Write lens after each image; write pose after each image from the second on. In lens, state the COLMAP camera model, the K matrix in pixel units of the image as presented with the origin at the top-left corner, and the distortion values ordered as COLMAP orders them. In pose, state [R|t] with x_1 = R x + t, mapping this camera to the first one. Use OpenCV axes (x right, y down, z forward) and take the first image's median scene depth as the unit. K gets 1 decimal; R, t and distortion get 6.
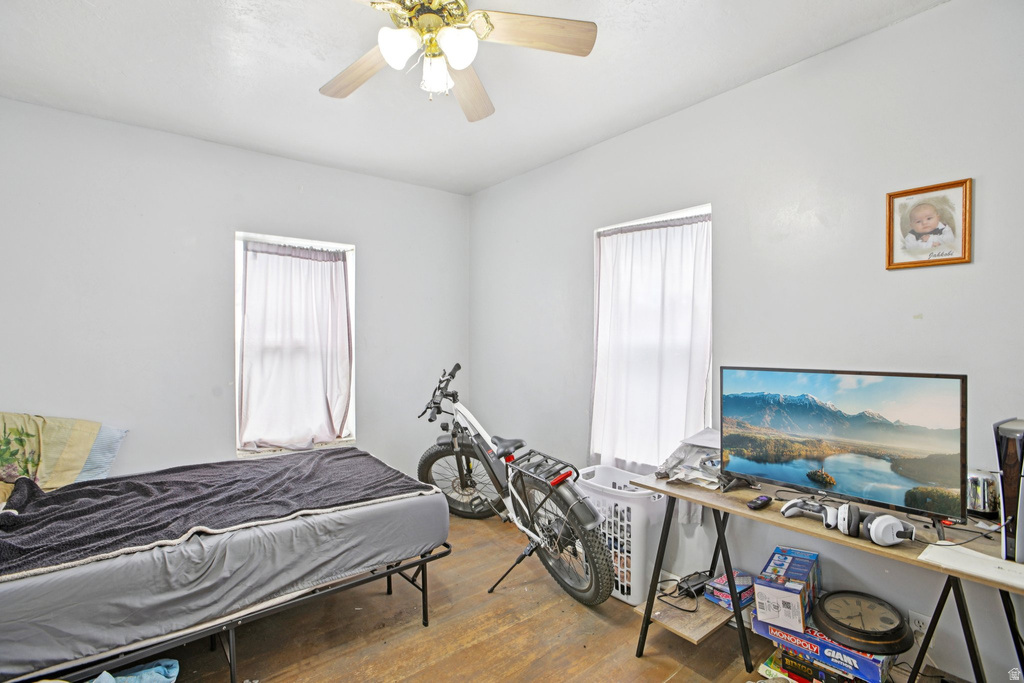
lens RADIAL K [[478.9, 0, 510.0], [0, 478.9, 341.4], [0, 0, 1]] dist [-0.064088, 0.025713]
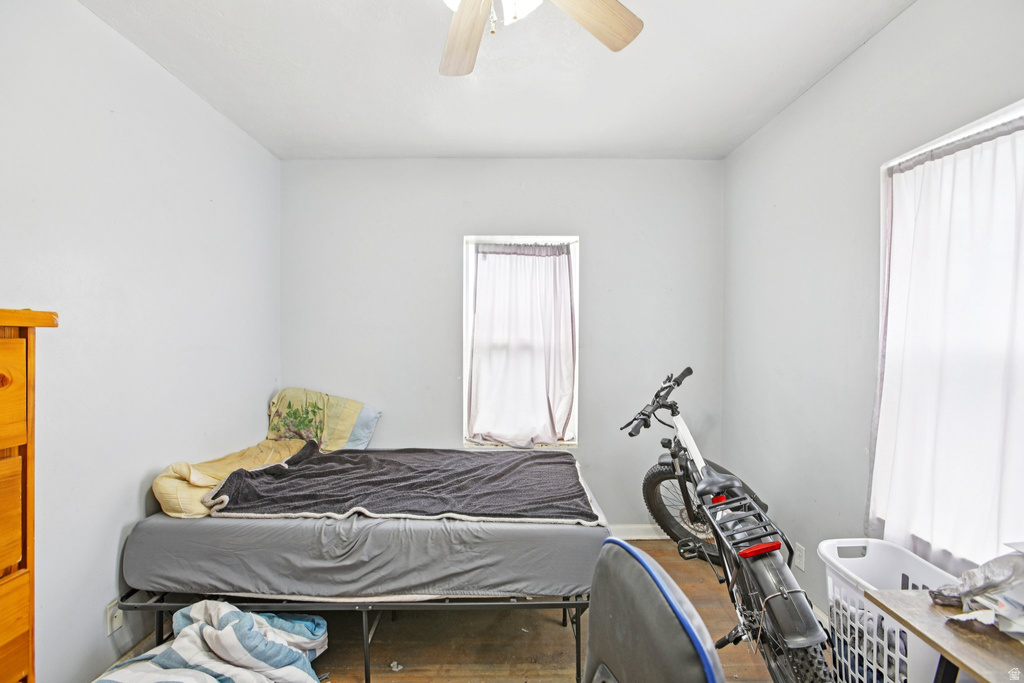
lens RADIAL K [[478.9, 0, 510.0], [0, 478.9, 341.4], [0, 0, 1]] dist [-0.064088, 0.025713]
pose [[0.779731, 0.008238, -0.626061, 0.229461], [-0.005736, 0.999965, 0.006015, -0.001008], [0.626088, -0.001099, 0.779751, 0.271384]]
